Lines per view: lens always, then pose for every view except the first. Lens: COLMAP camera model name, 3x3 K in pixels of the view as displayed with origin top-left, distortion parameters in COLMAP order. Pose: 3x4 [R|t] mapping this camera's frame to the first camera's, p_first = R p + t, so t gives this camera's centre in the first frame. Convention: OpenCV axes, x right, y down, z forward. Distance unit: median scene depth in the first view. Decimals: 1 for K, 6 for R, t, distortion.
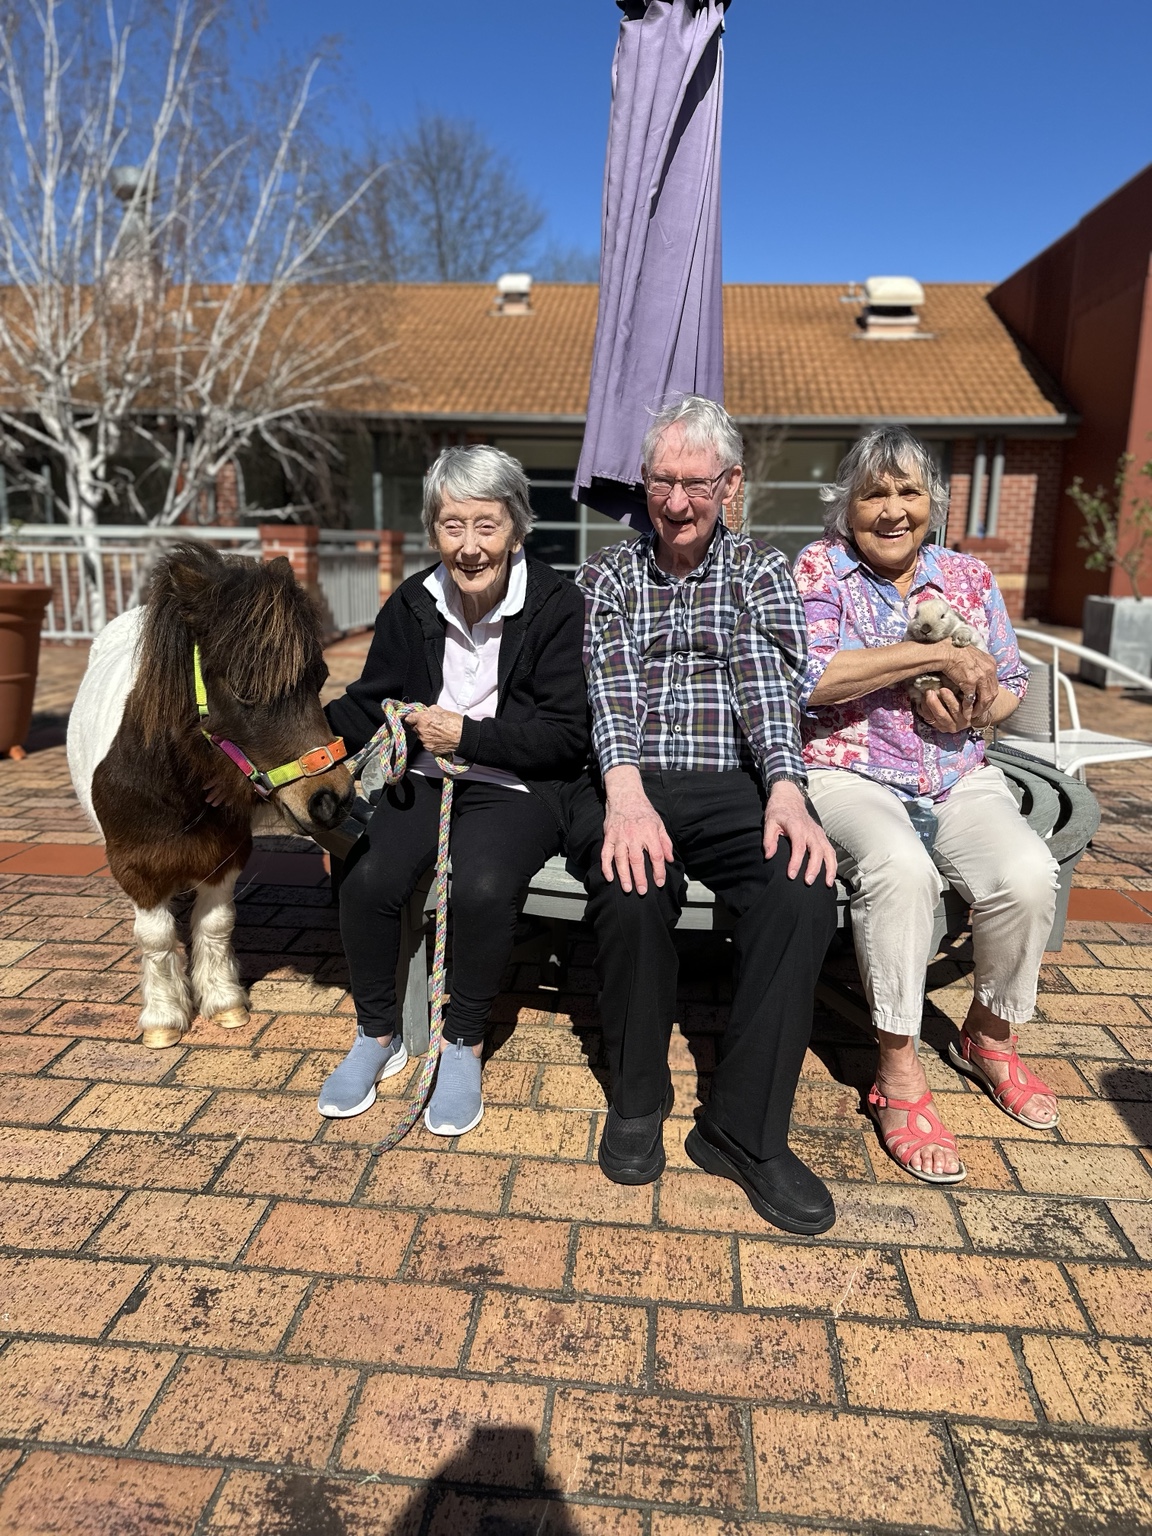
lens RADIAL K [[1151.4, 0, 589.2], [0, 1151.4, 766.7], [0, 0, 1]] dist [0.004594, -0.007012]
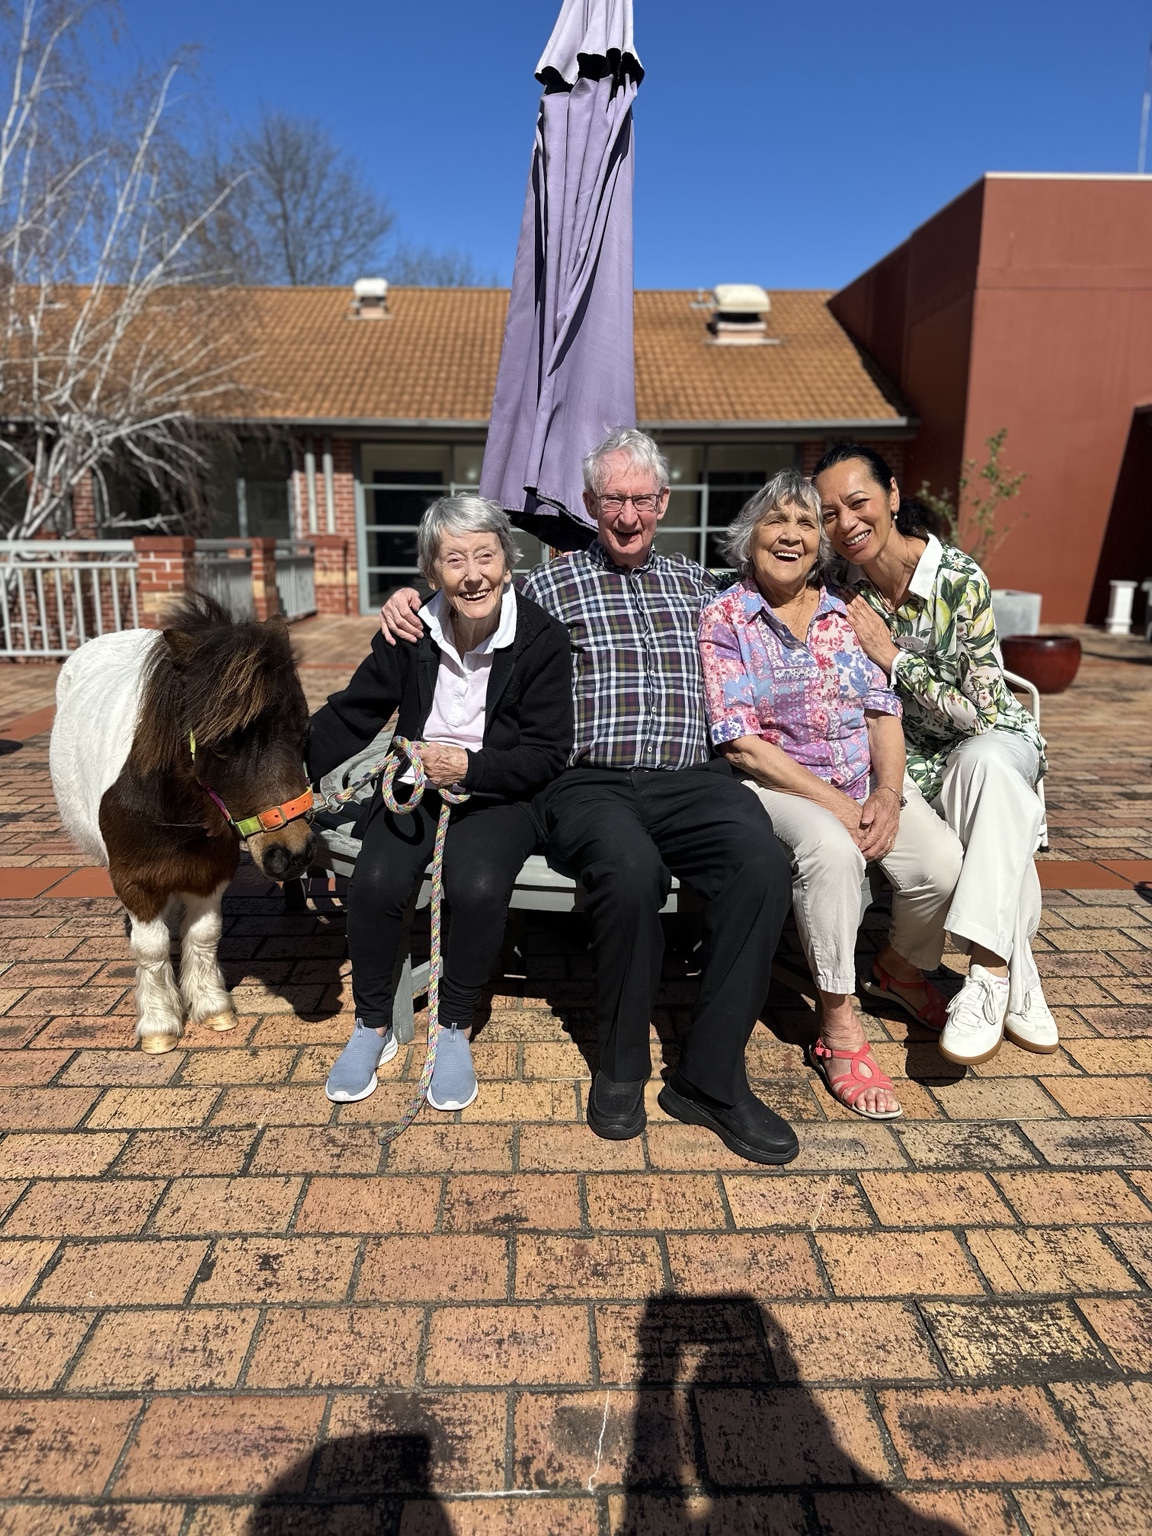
lens RADIAL K [[1151.4, 0, 575.4], [0, 1151.4, 776.5], [0, 0, 1]] dist [0.004594, -0.007012]
pose [[0.992575, -0.041633, 0.114287, -0.118783], [0.040113, 0.999074, 0.015573, -0.015714], [-0.114830, -0.010873, 0.993326, -0.121144]]
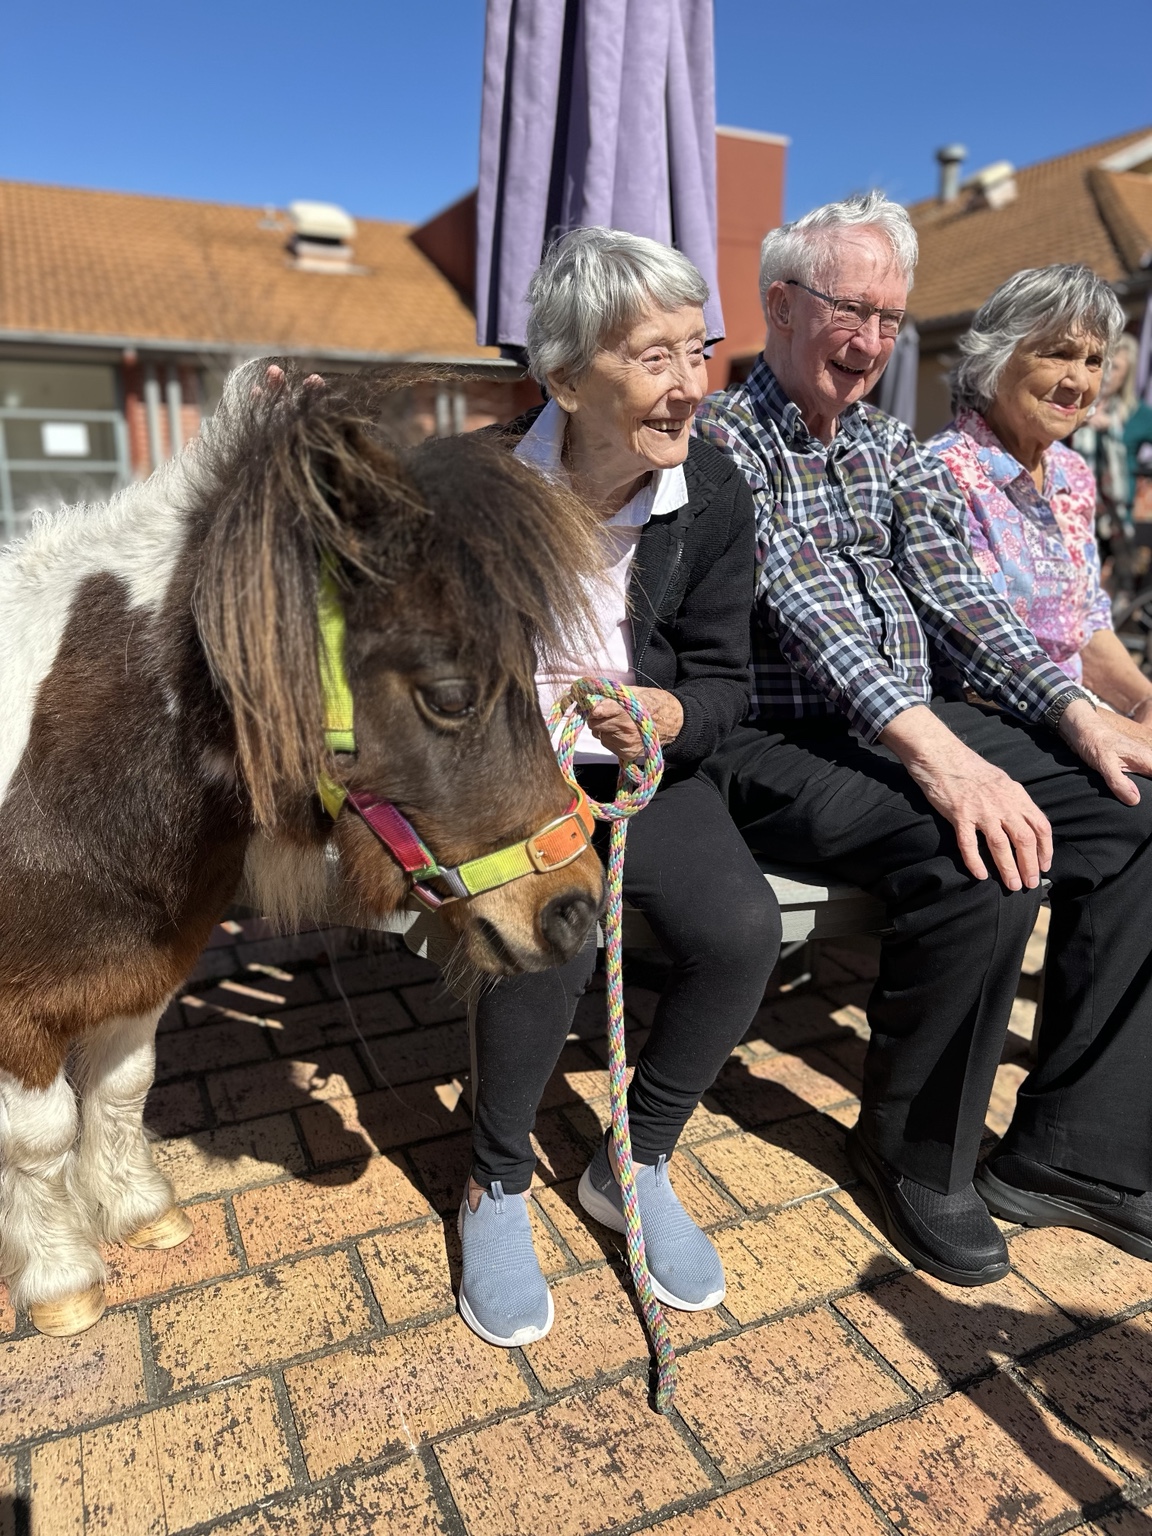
lens RADIAL K [[1110.0, 0, 572.3], [0, 1110.0, 809.7], [0, 0, 1]] dist [-0.026674, 0.013983]
pose [[0.854079, -0.150007, 0.498043, -0.464349], [0.110928, 0.988013, 0.107357, -0.032647], [-0.508177, -0.036444, 0.860481, 0.519809]]
